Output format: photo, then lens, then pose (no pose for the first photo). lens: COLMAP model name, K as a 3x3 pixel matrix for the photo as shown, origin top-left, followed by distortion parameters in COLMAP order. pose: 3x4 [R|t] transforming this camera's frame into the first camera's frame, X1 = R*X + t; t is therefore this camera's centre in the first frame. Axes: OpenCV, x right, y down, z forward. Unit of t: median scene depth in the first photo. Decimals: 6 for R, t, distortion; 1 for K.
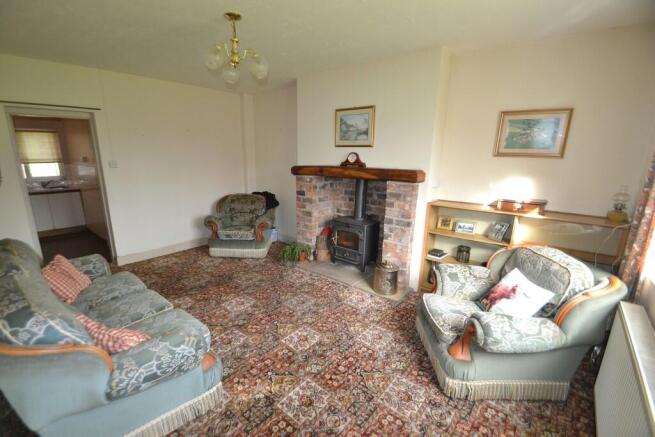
lens RADIAL K [[288.1, 0, 313.8], [0, 288.1, 220.0], [0, 0, 1]] dist [-0.000352, -0.000025]
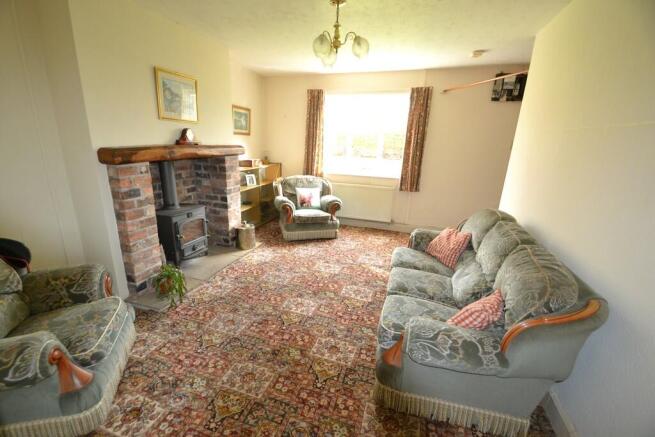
lens RADIAL K [[288.1, 0, 313.8], [0, 288.1, 220.0], [0, 0, 1]] dist [-0.000352, -0.000025]
pose [[-0.364364, -0.260613, 0.894047, -0.920675], [0.188008, 0.919689, 0.344709, -0.224932], [-0.912081, 0.293687, -0.286105, 1.064803]]
